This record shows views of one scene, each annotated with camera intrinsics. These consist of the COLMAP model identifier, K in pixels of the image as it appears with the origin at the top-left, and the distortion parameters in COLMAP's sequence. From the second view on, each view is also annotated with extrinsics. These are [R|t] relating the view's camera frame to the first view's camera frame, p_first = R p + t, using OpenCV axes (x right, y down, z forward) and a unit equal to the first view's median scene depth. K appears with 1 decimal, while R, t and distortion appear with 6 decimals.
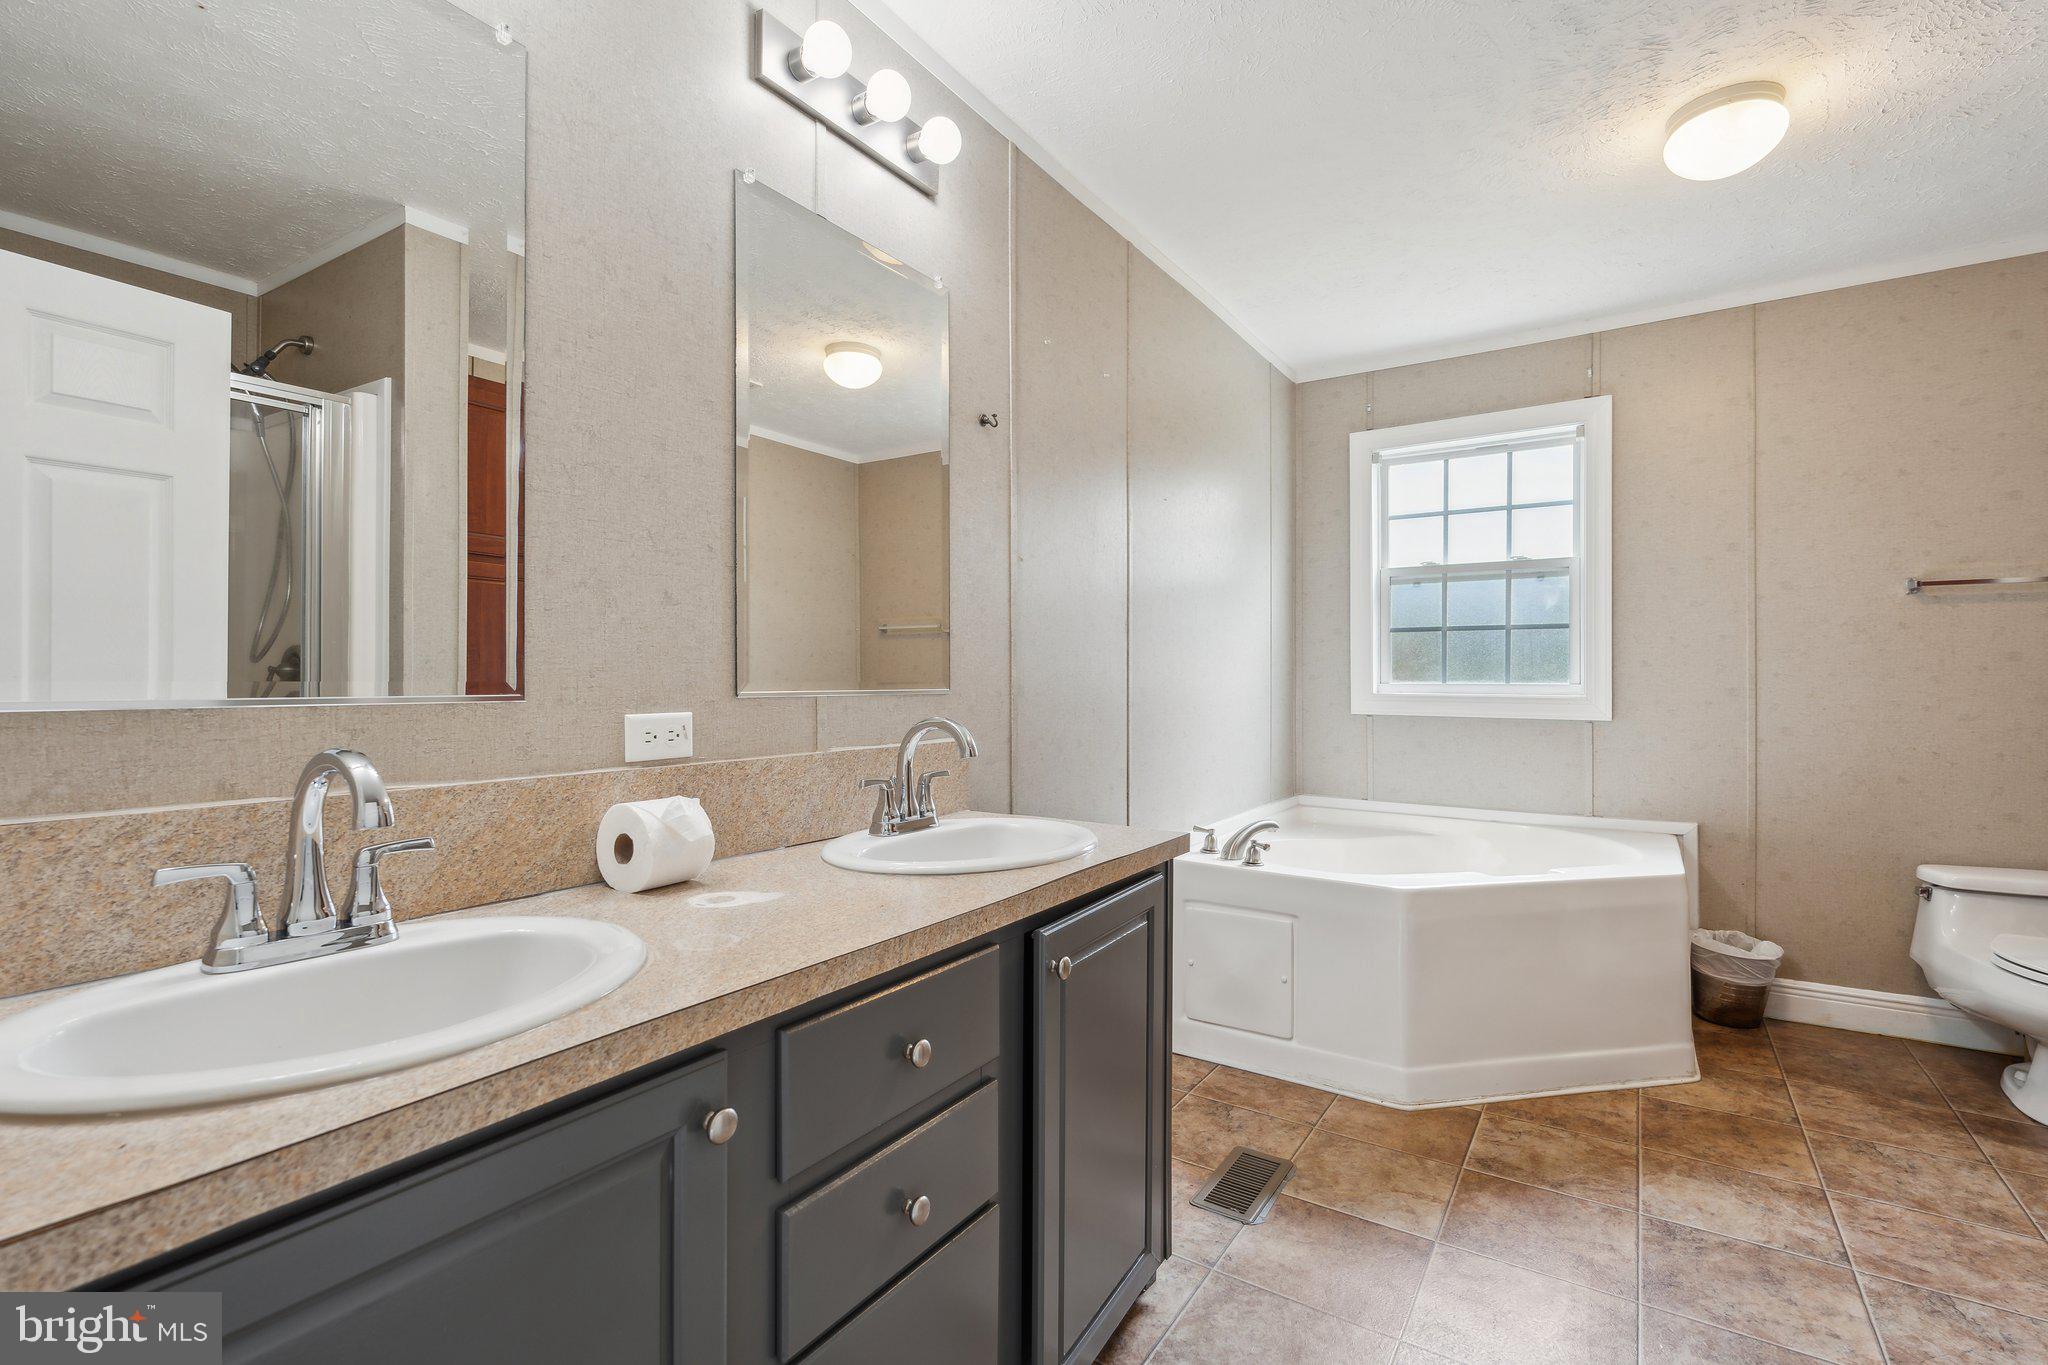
lens RADIAL K [[923.8, 0, 1029.7], [0, 923.8, 666.9], [0, 0, 1]] dist [-0.000478, 0.000194]
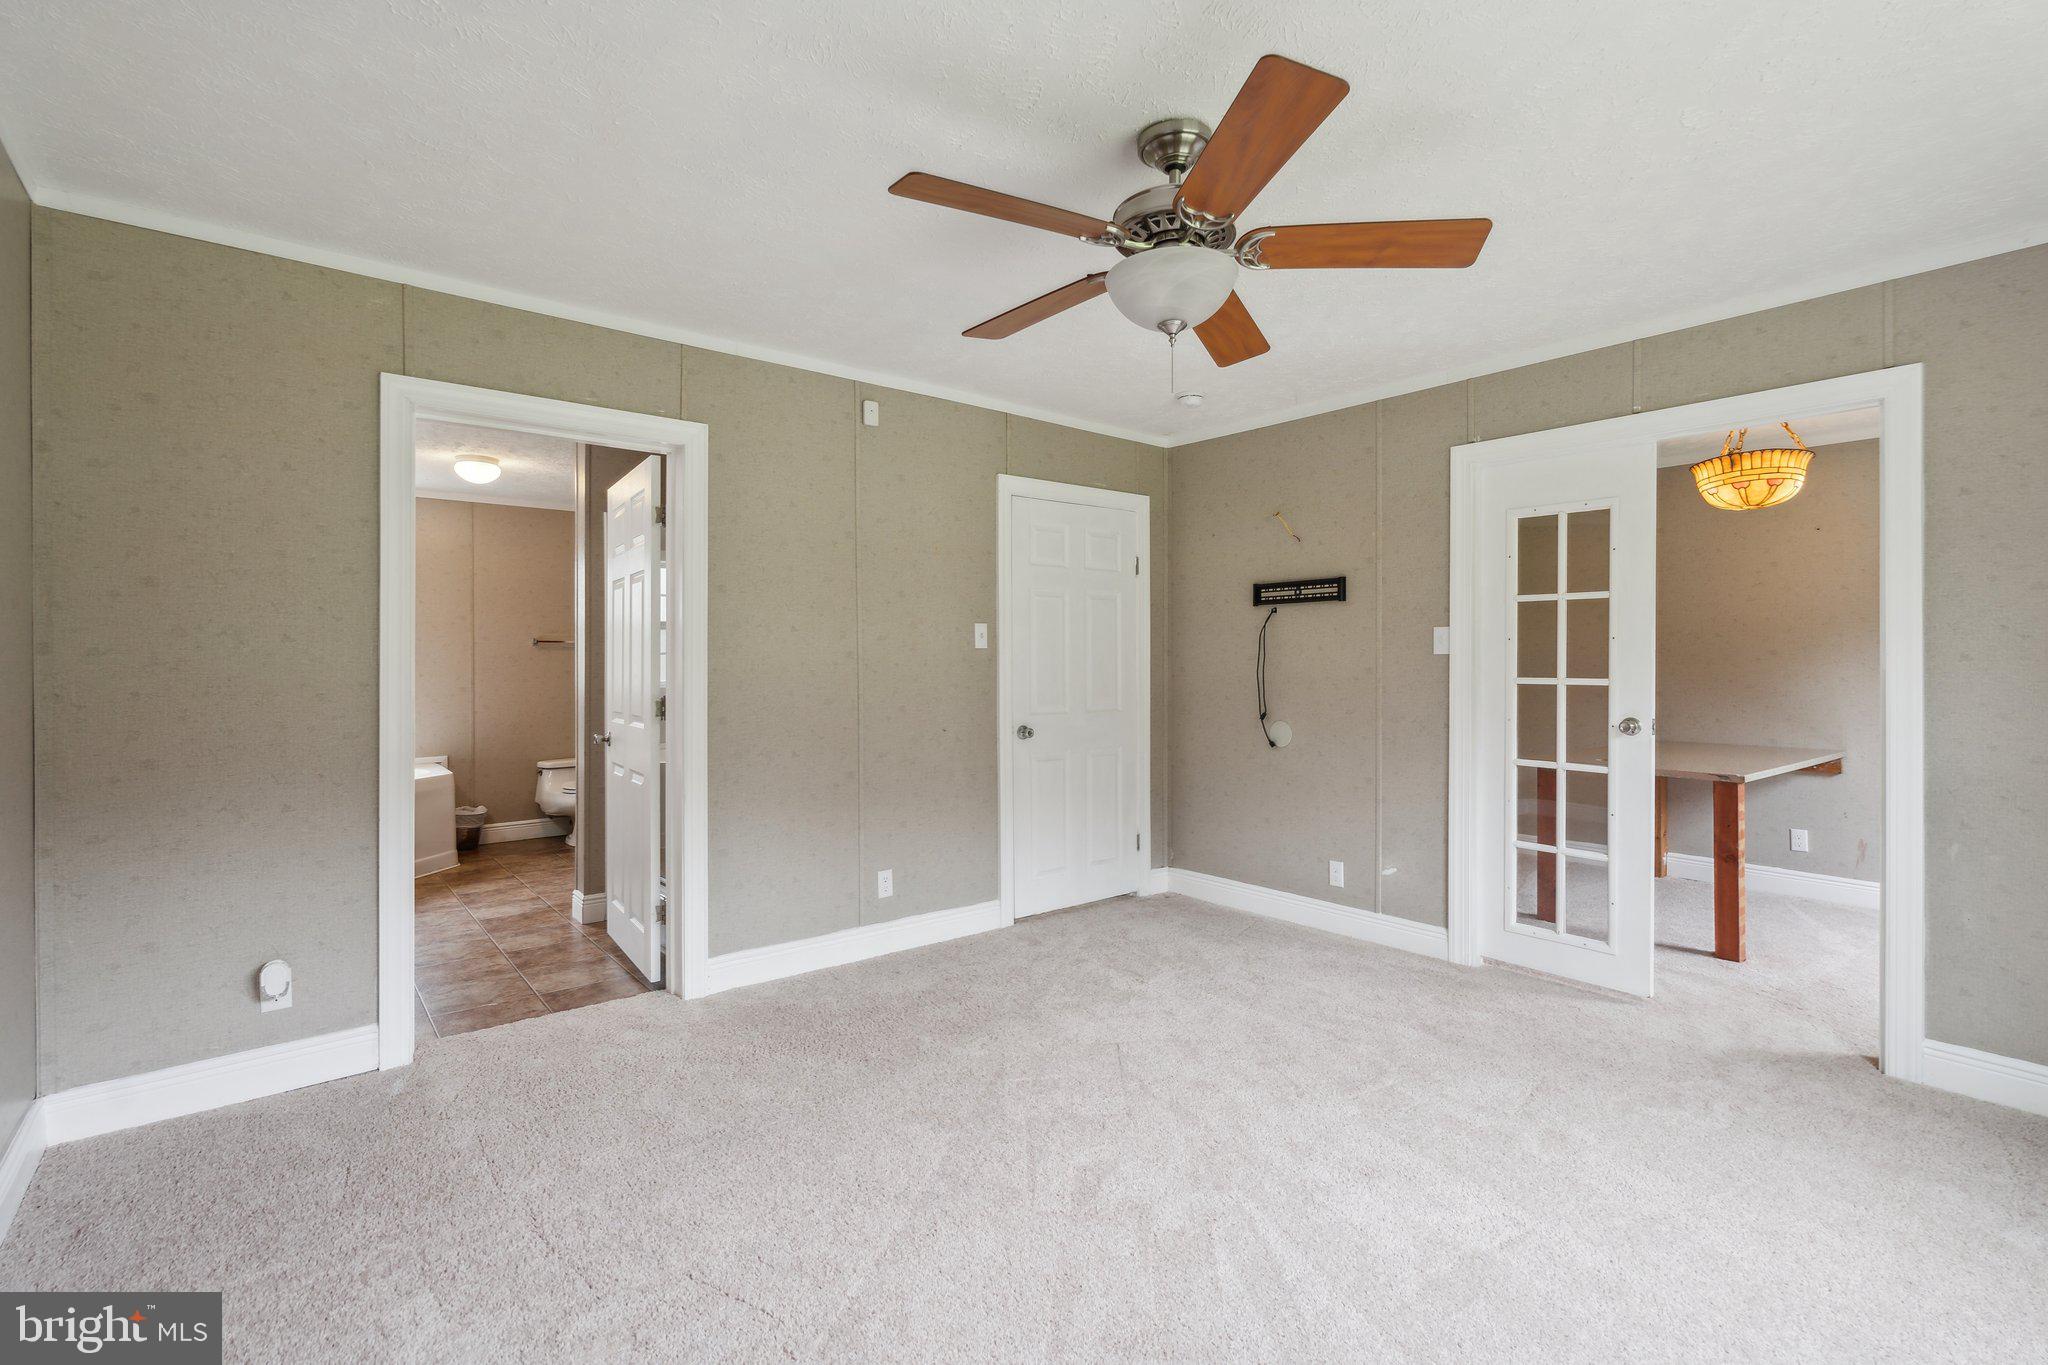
lens RADIAL K [[923.8, 0, 1029.7], [0, 923.8, 666.9], [0, 0, 1]] dist [-0.000478, 0.000194]
pose [[0.291178, -0.000254, 0.956669, -0.926417], [-0.000025, 1.000000, 0.000273, -0.027144], [-0.956669, -0.000104, 0.291178, -0.887658]]
